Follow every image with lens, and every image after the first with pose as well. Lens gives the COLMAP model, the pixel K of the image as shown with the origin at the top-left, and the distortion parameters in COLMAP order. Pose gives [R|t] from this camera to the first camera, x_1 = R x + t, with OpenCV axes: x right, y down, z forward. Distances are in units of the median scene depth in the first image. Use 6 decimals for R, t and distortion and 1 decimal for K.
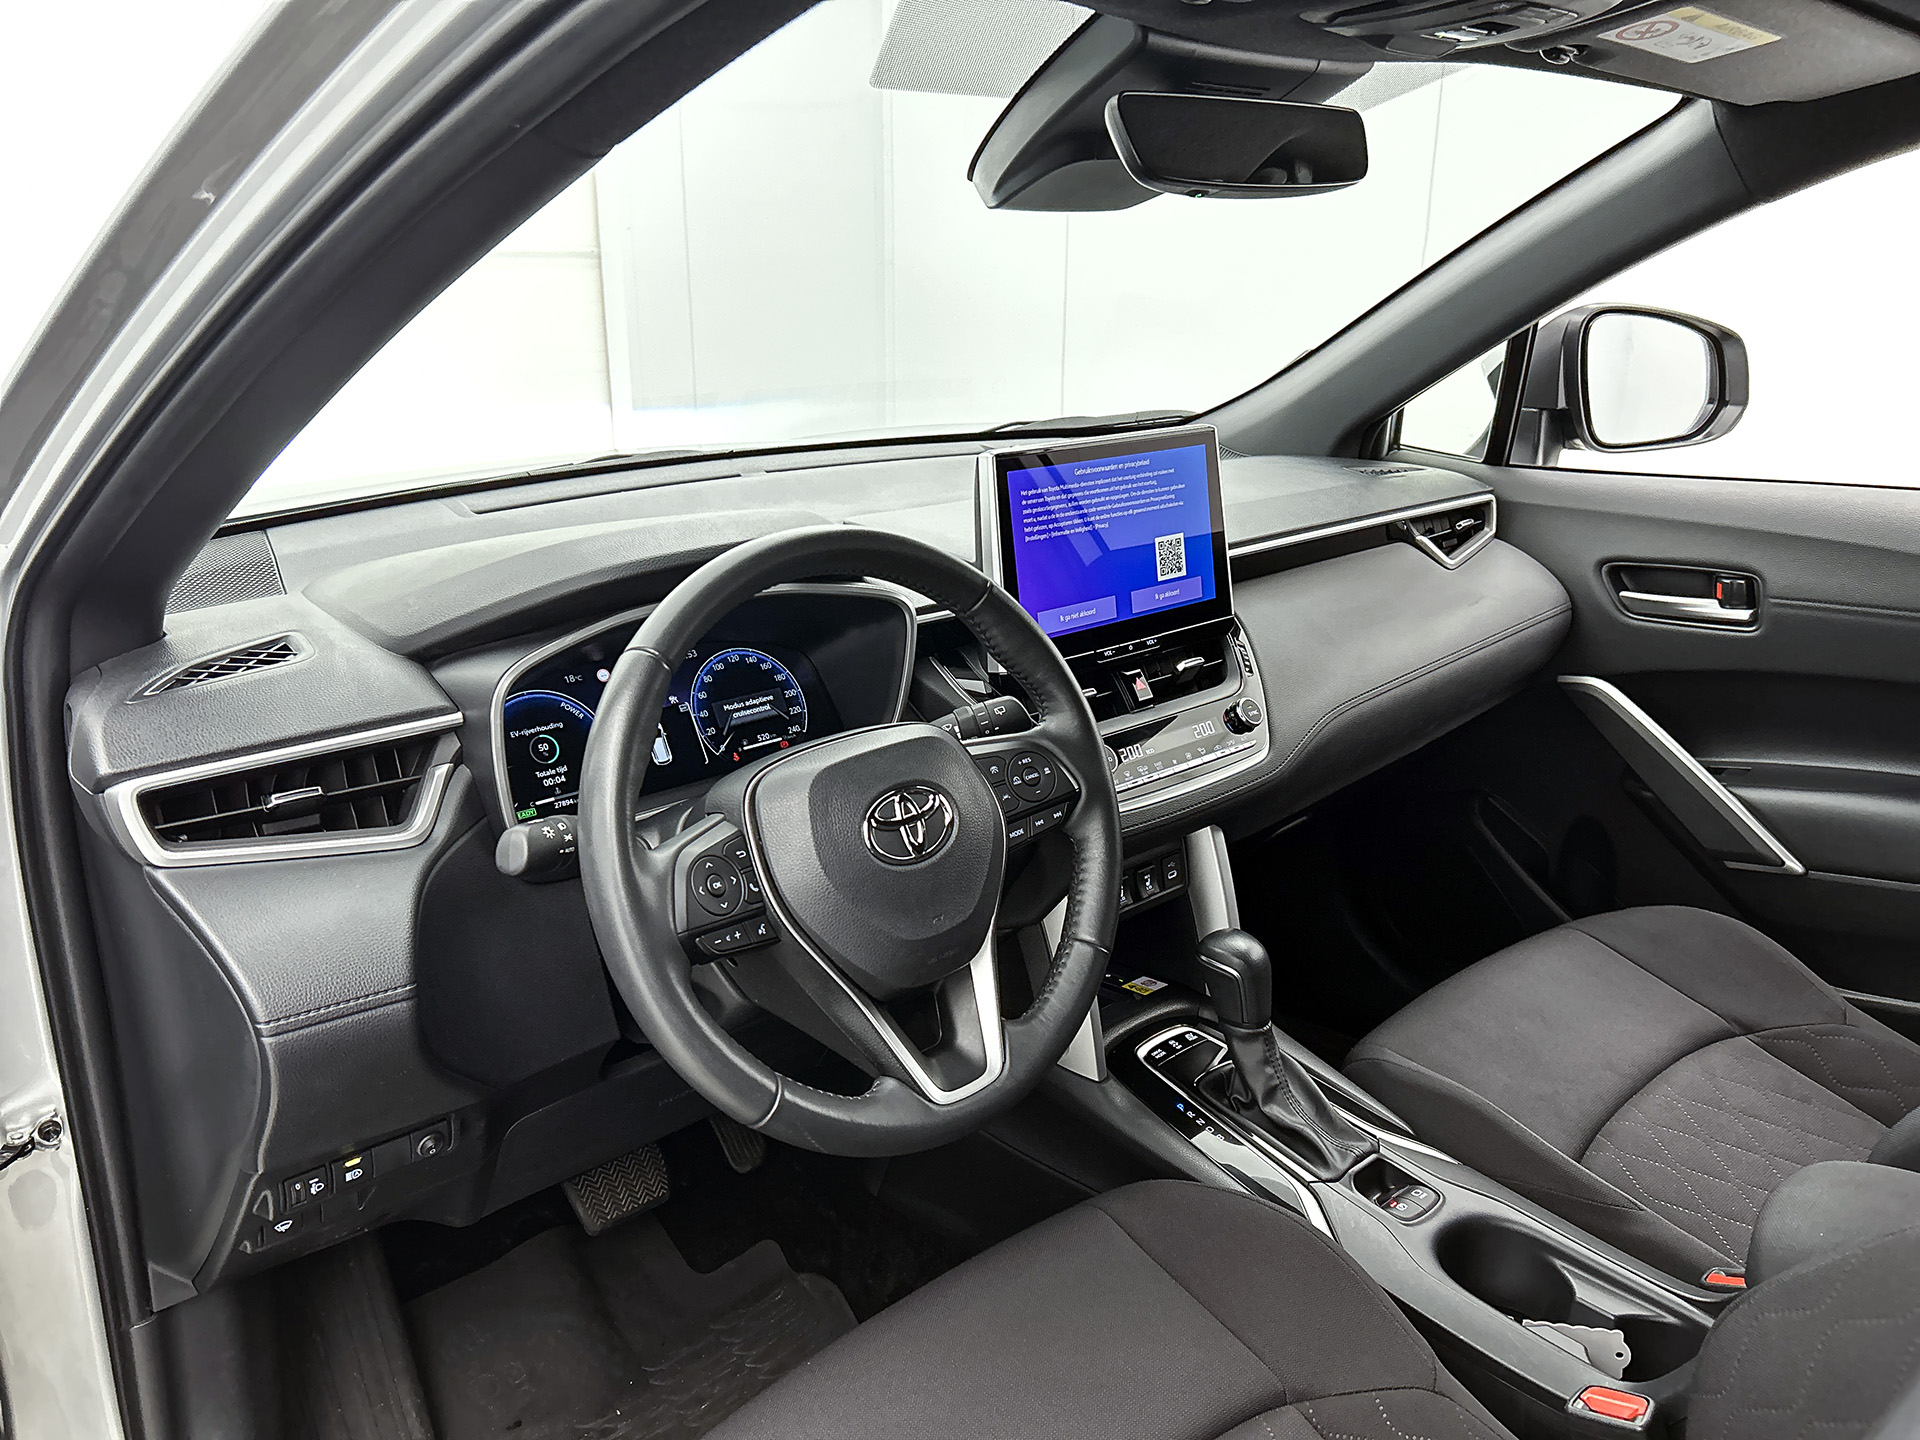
lens RADIAL K [[1479.5, 0, 966.7], [0, 1479.5, 720.6], [0, 0, 1]] dist [0.108936, -0.158505]
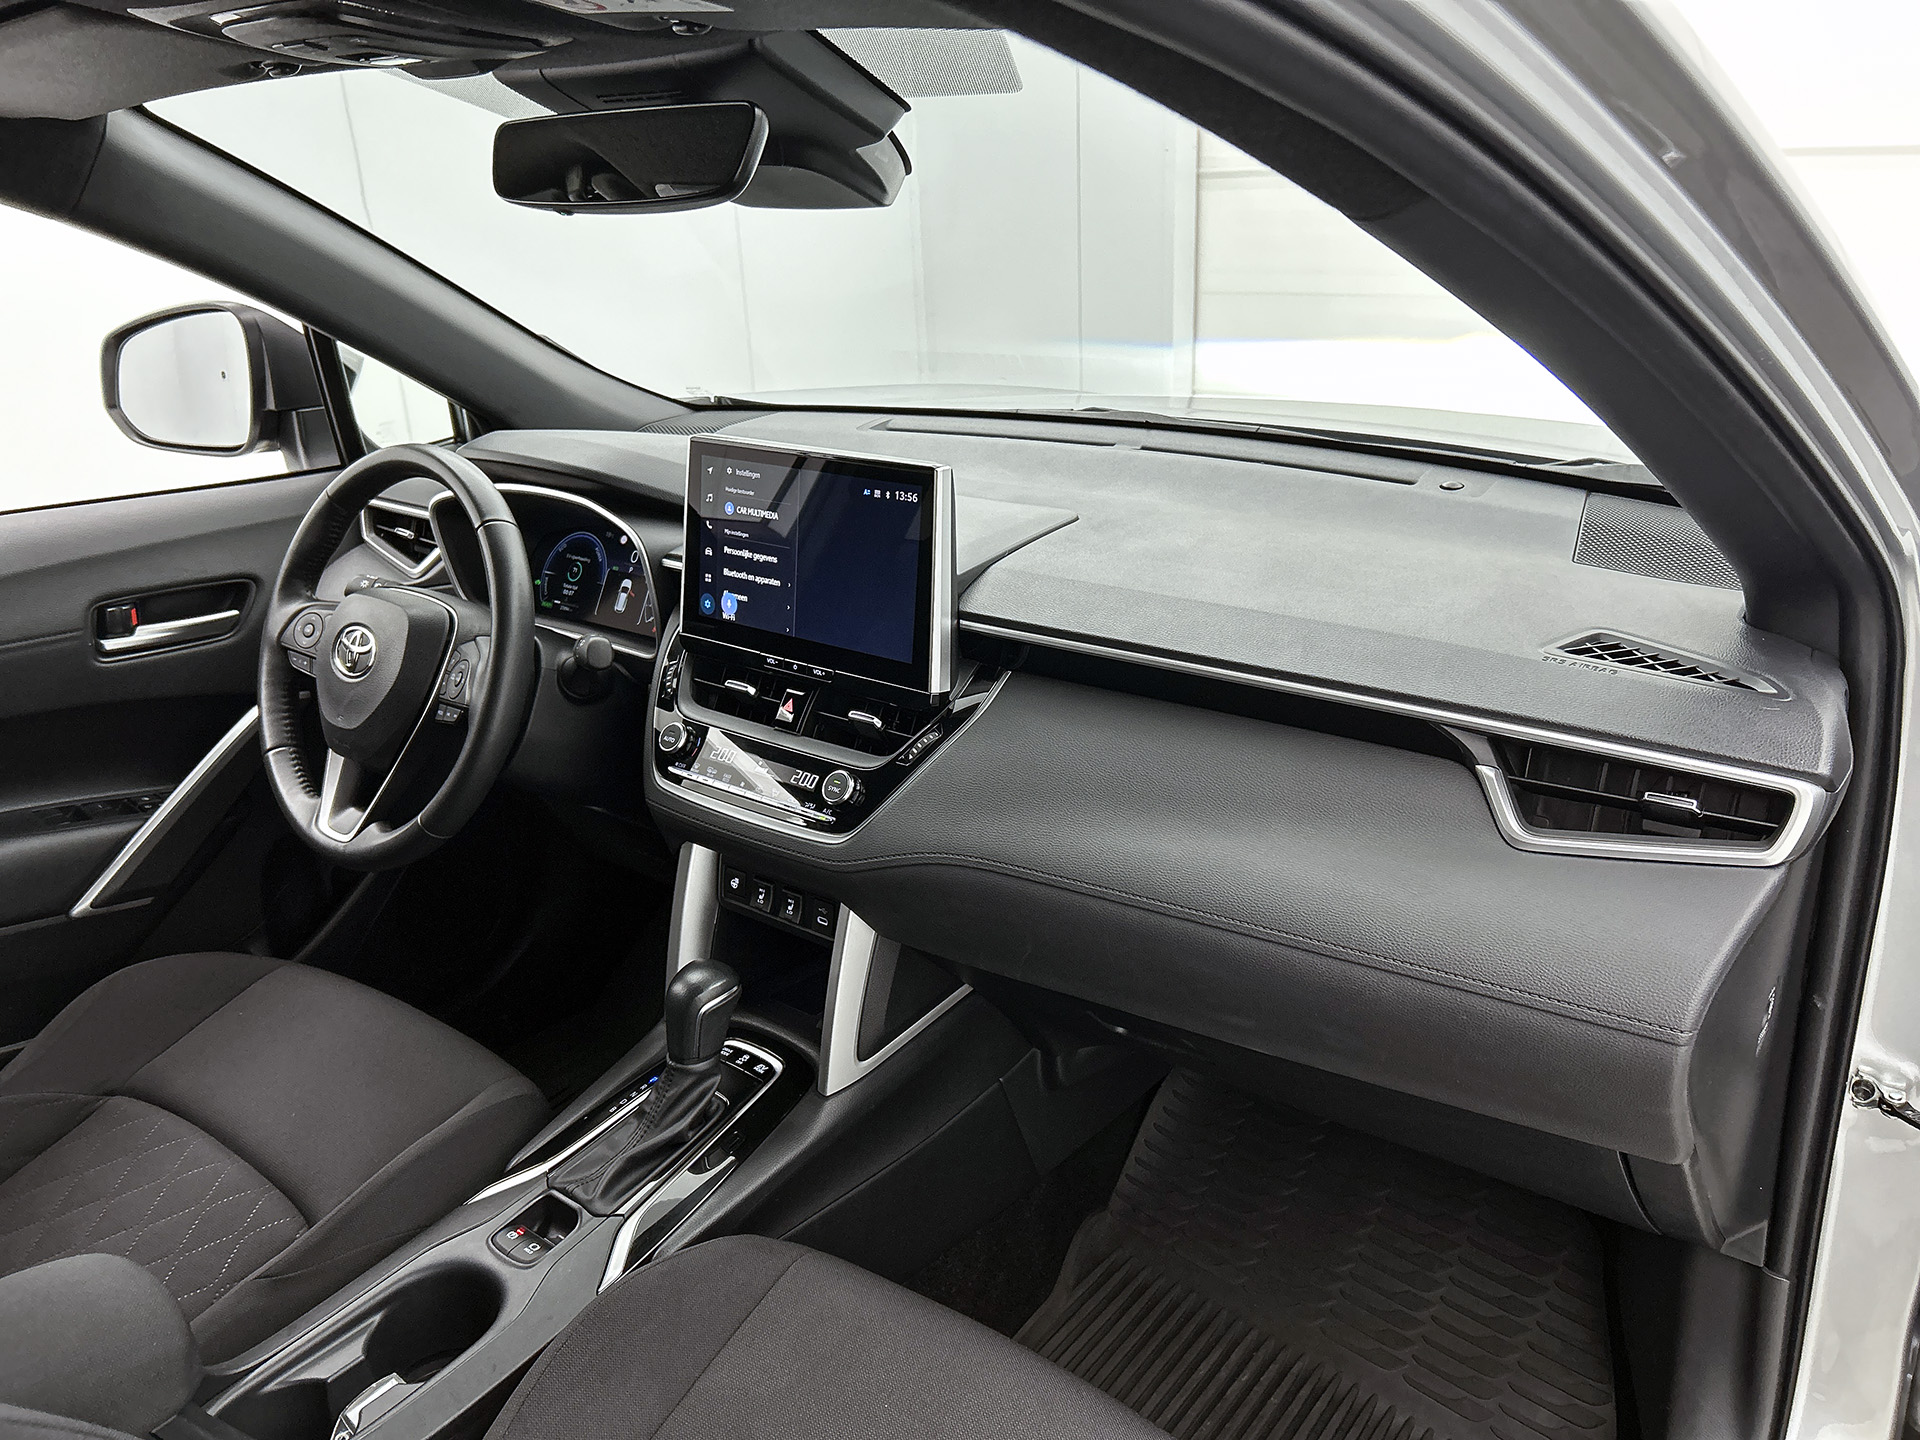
lens RADIAL K [[1479.5, 0, 966.7], [0, 1479.5, 720.6], [0, 0, 1]] dist [0.108936, -0.158505]
pose [[0.136145, 0.347489, -0.927748, 1.099344], [-0.261940, 0.915767, 0.304562, -0.362177], [0.955433, 0.201550, 0.215699, 0.965482]]
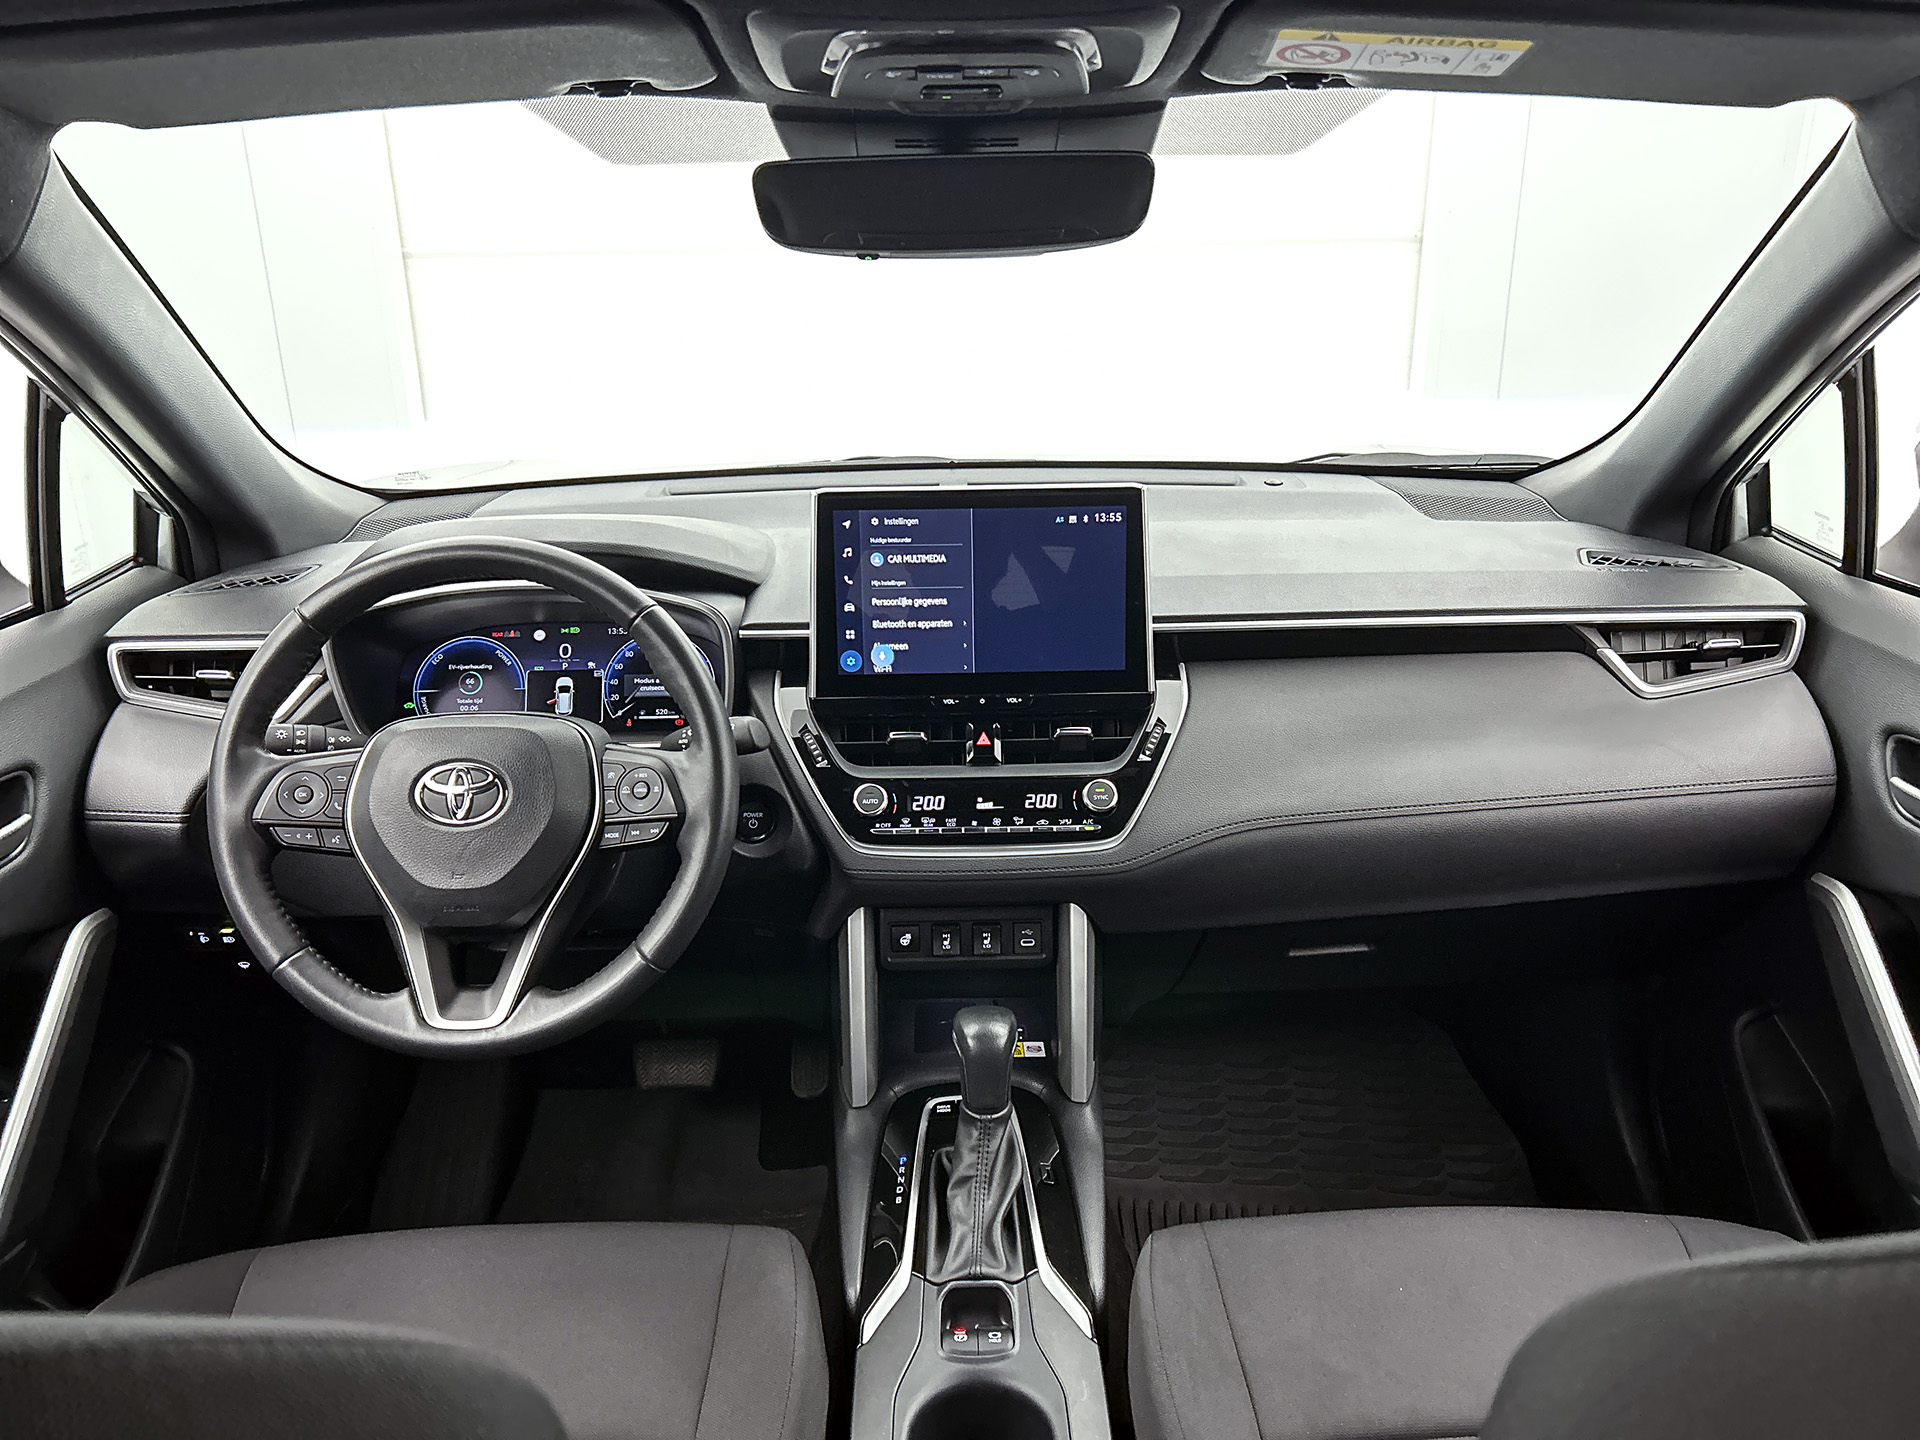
lens RADIAL K [[1479.5, 0, 966.7], [0, 1479.5, 720.6], [0, 0, 1]] dist [0.108936, -0.158505]
pose [[0.746243, 0.203278, -0.633877, 0.775828], [-0.187888, 0.977836, 0.092388, -0.133913], [0.638608, 0.050155, 0.767896, 0.257041]]
